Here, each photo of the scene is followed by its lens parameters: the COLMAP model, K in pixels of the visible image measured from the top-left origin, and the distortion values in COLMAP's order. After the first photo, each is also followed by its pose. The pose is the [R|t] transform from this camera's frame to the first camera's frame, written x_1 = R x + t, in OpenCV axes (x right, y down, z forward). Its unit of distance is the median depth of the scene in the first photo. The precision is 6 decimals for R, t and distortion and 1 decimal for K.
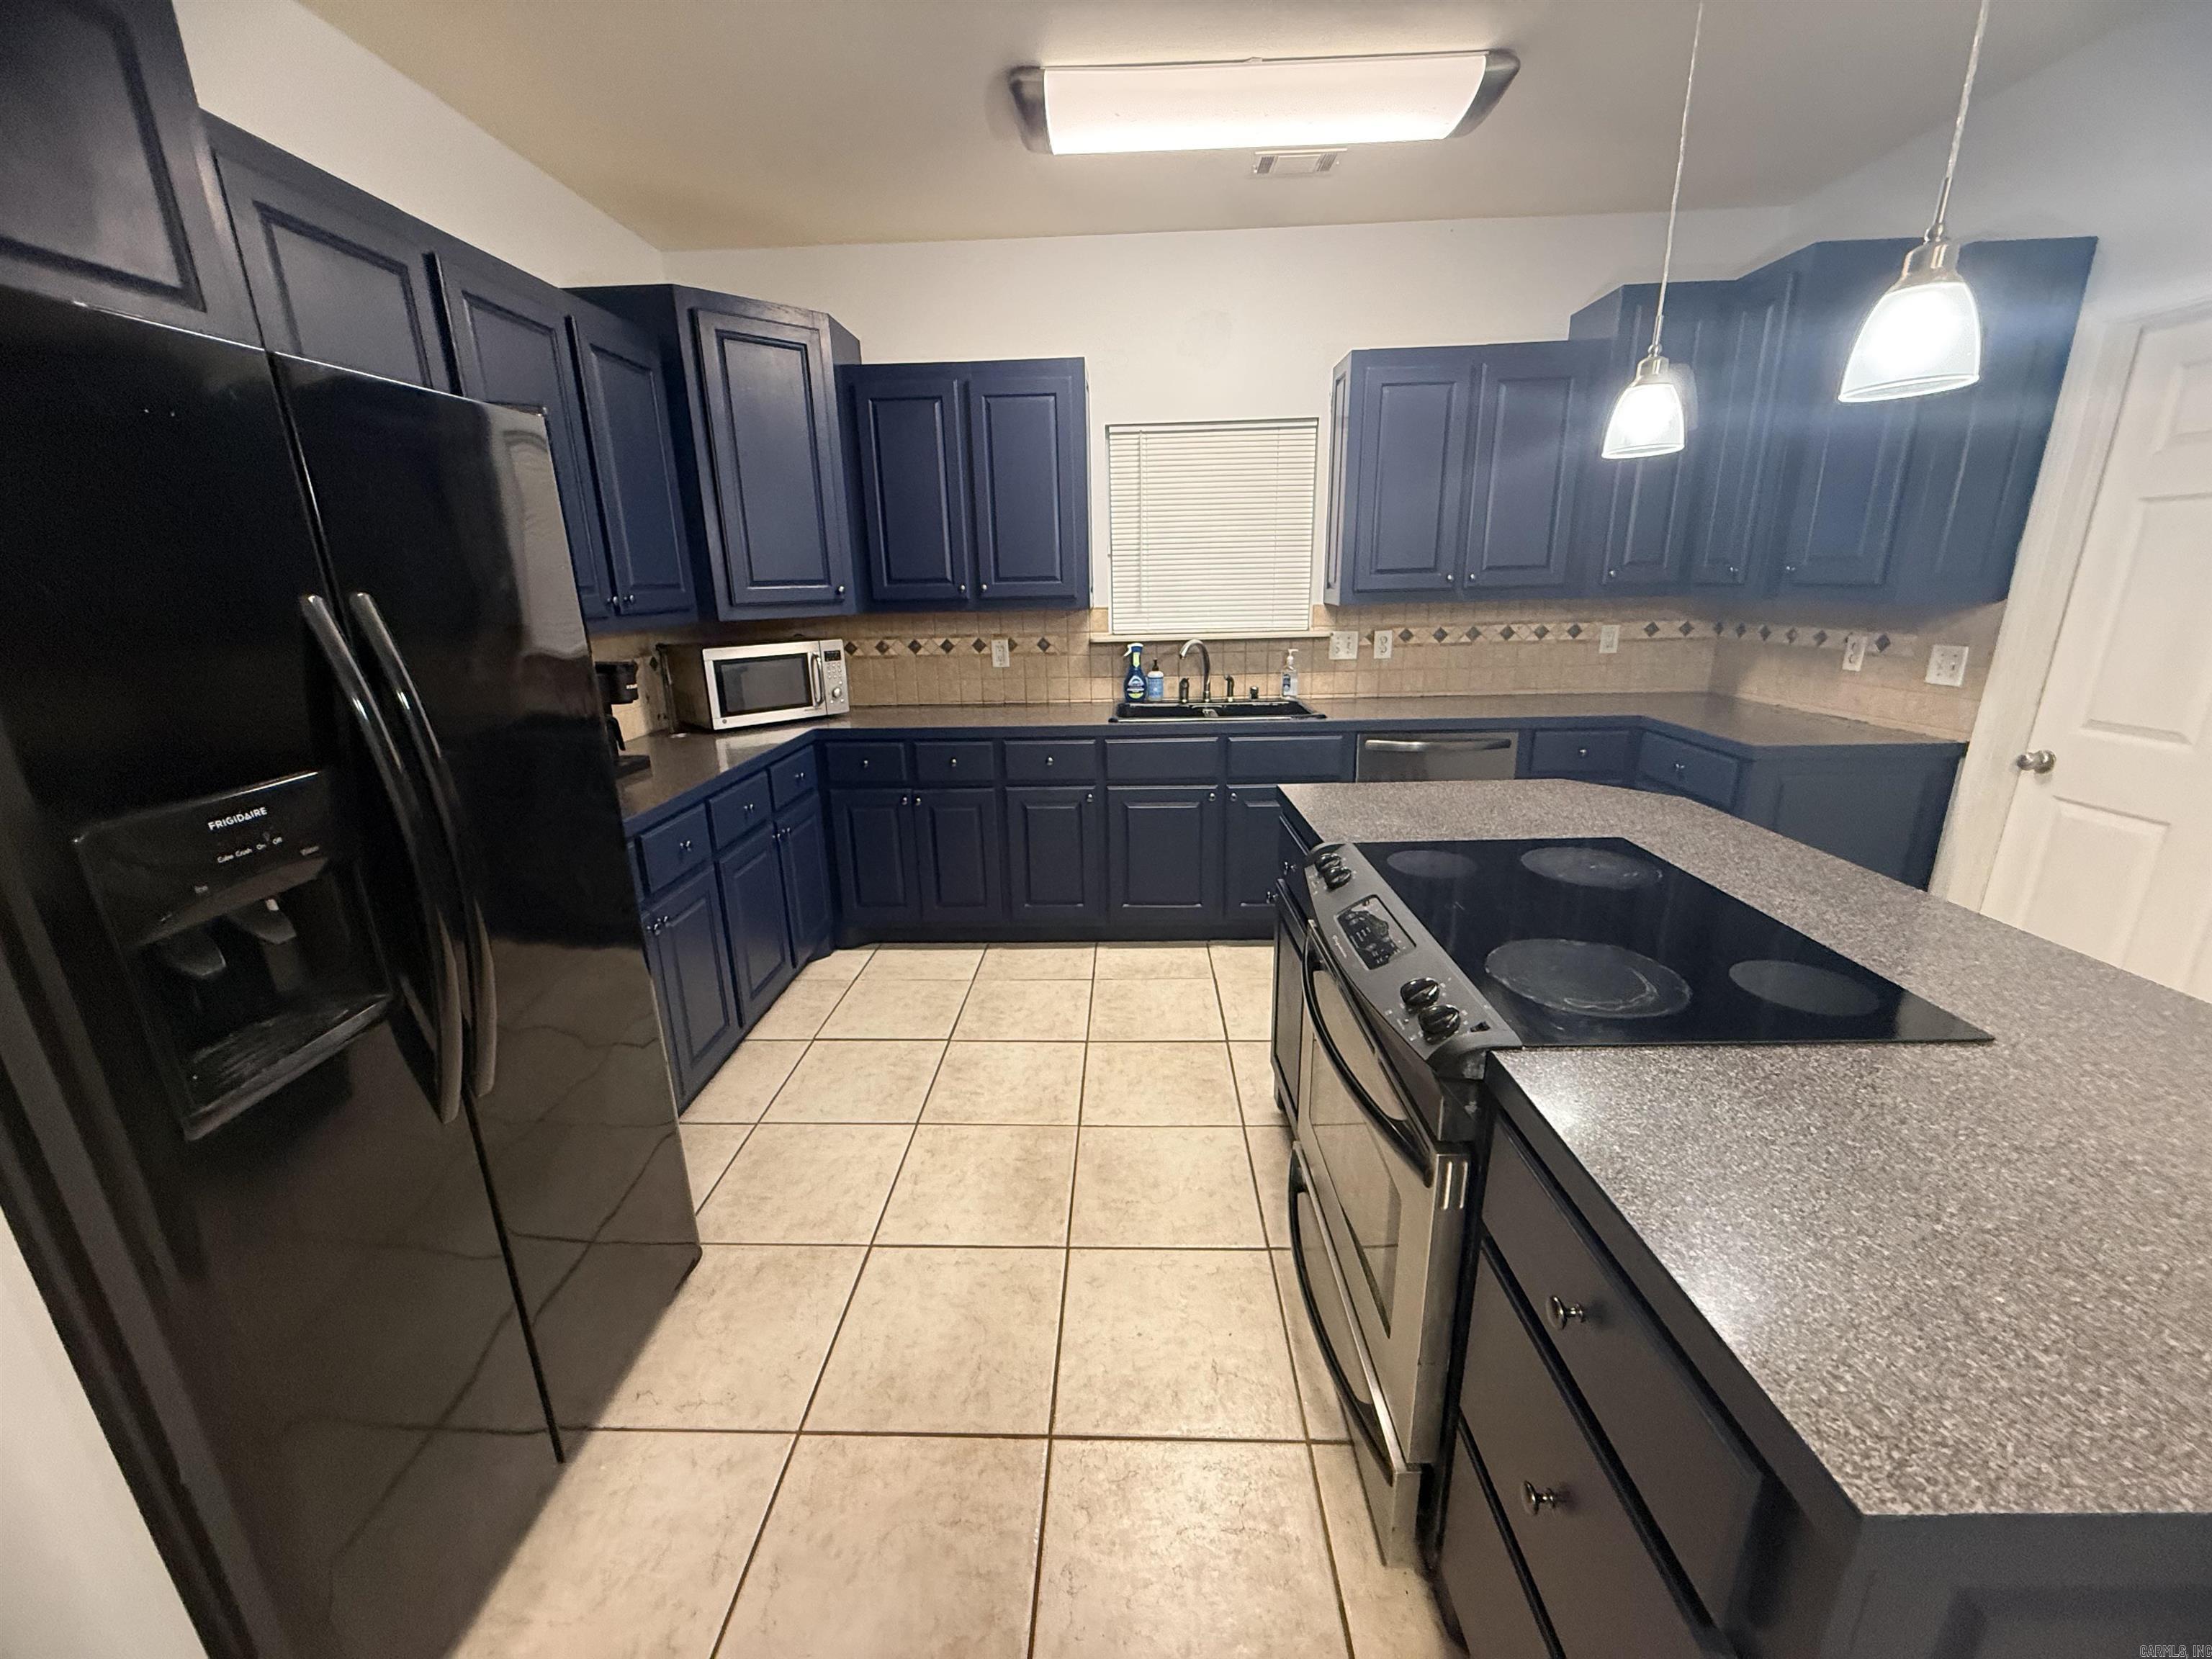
lens RADIAL K [[876.3, 0, 1101.2], [0, 876.3, 832.3], [0, 0, 1]] dist [-0.002788, -0.000186]
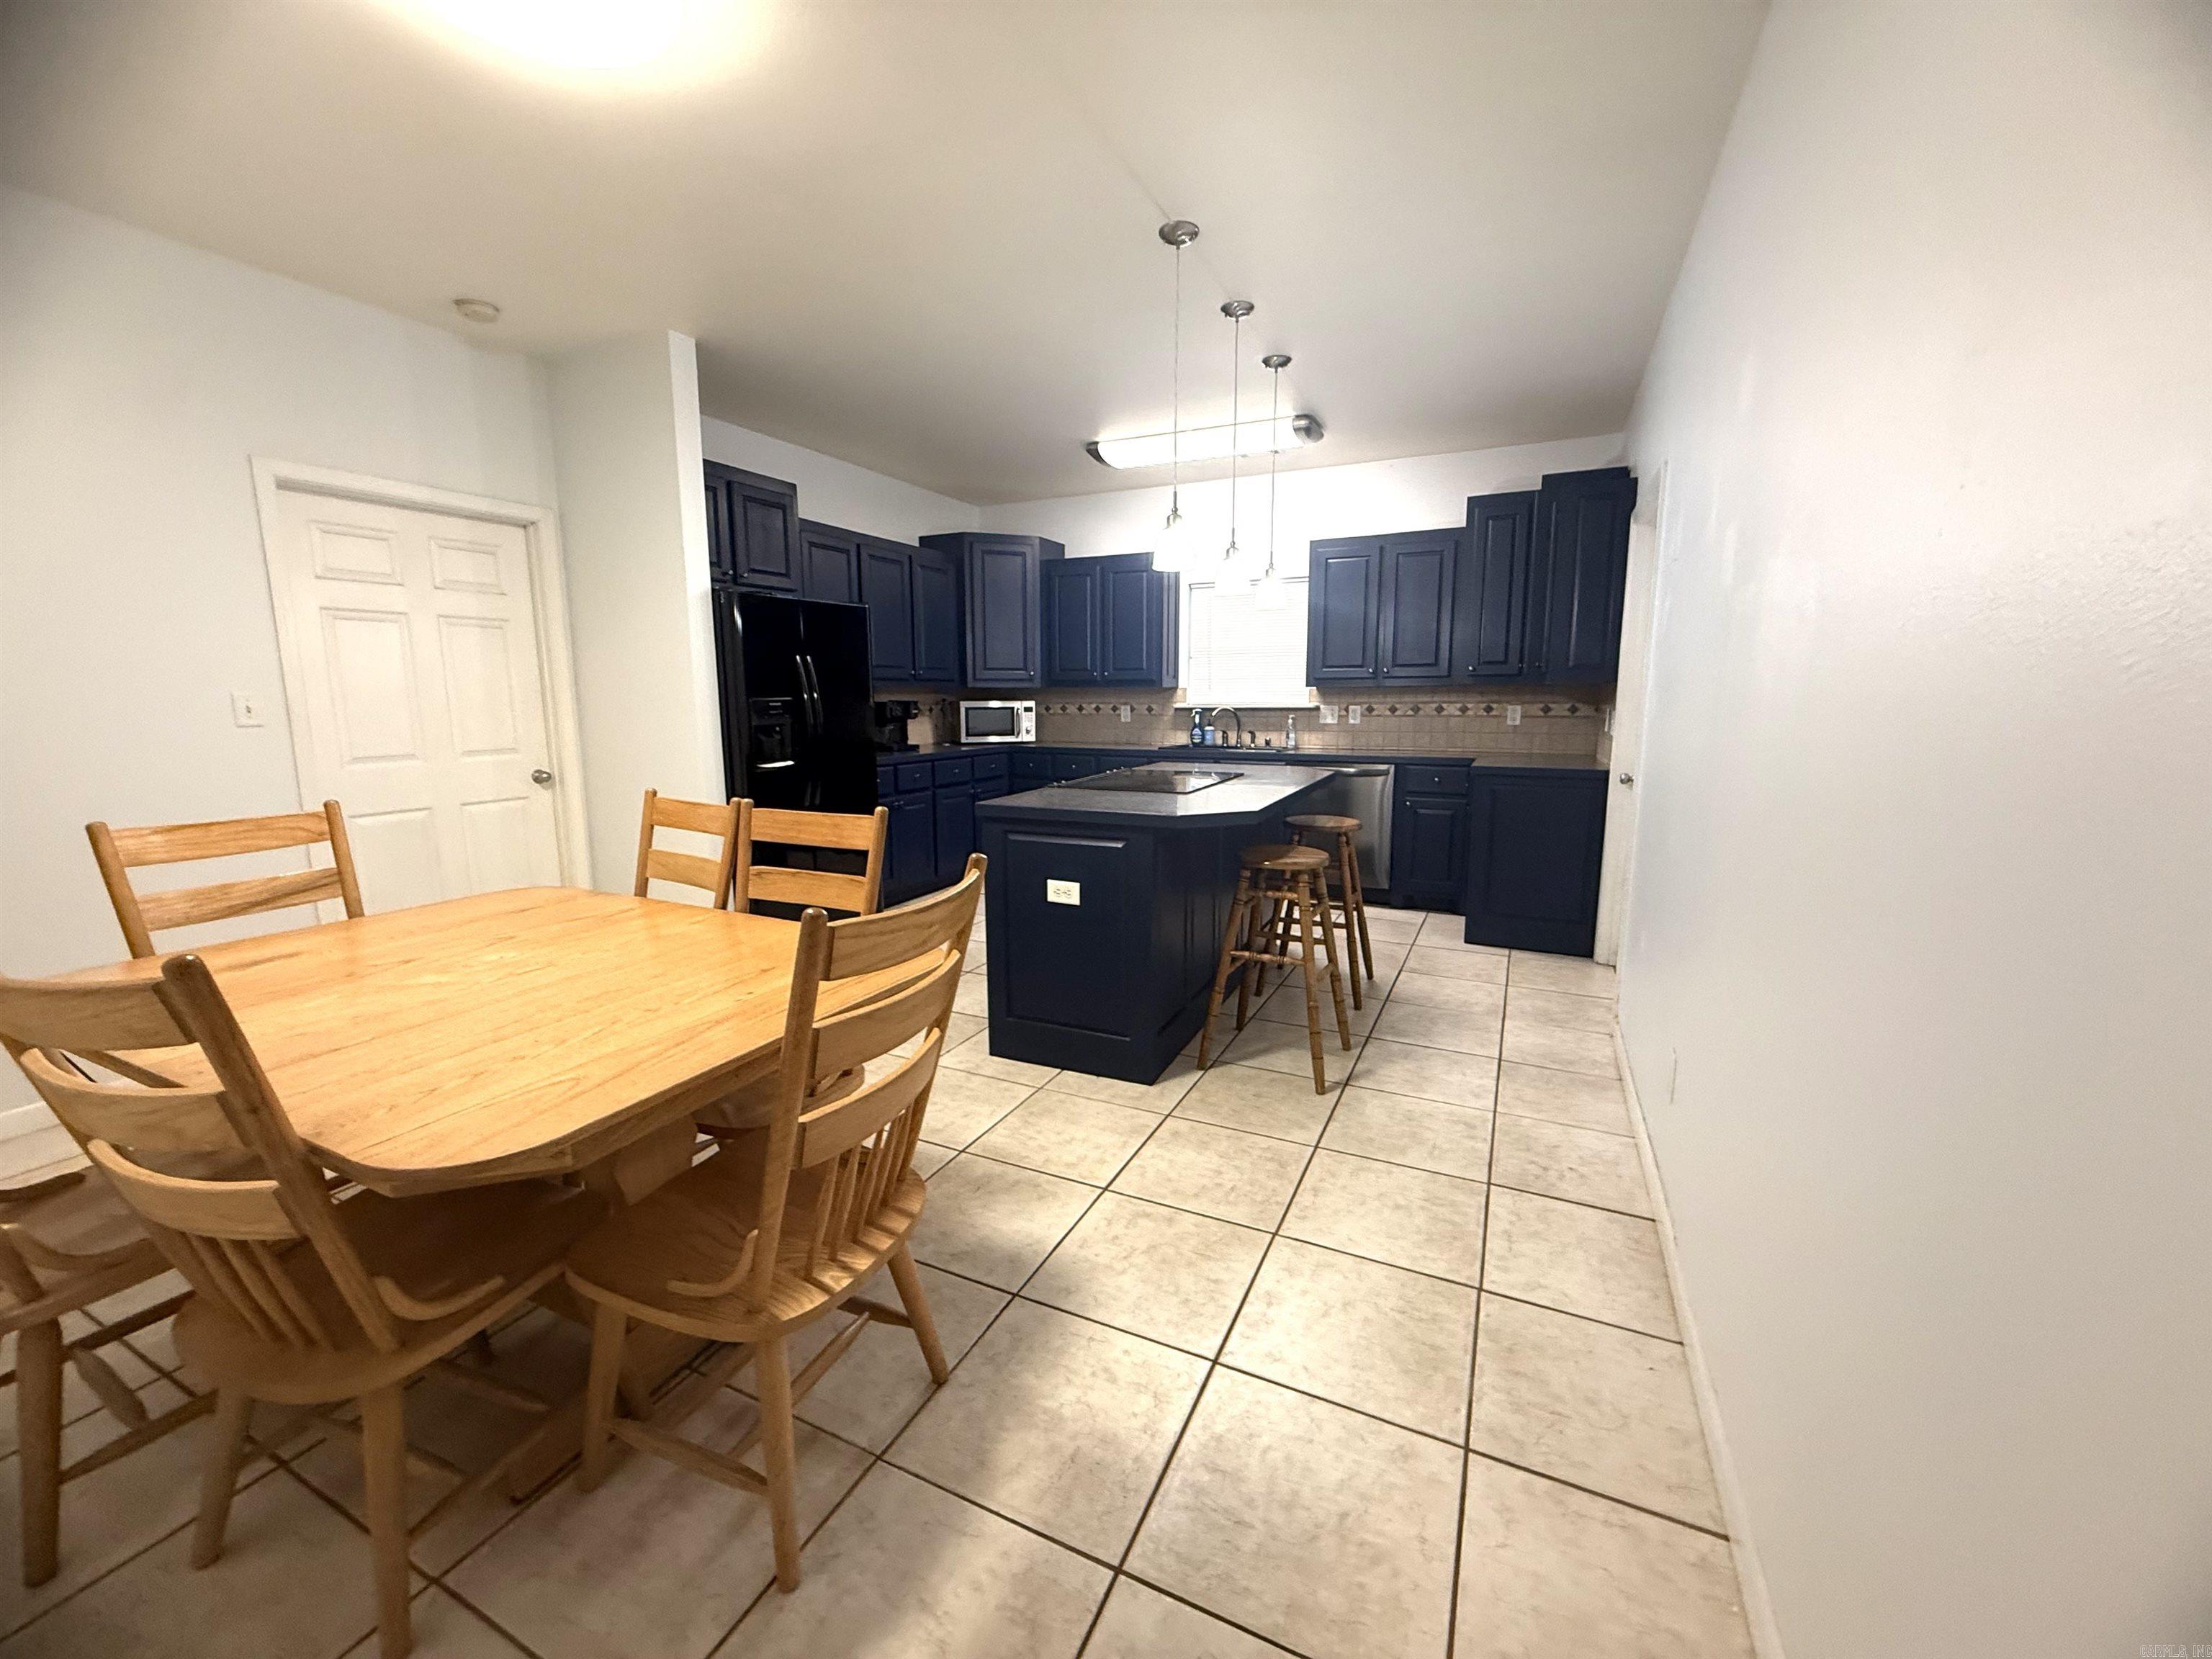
lens RADIAL K [[876.3, 0, 1101.2], [0, 876.3, 828.1], [0, 0, 1]] dist [-0.002788, -0.000186]
pose [[0.914565, 0.080822, -0.396280, 0.547953], [-0.131292, 0.986094, -0.101890, 0.198200], [0.382534, 0.145214, 0.912458, -0.545713]]
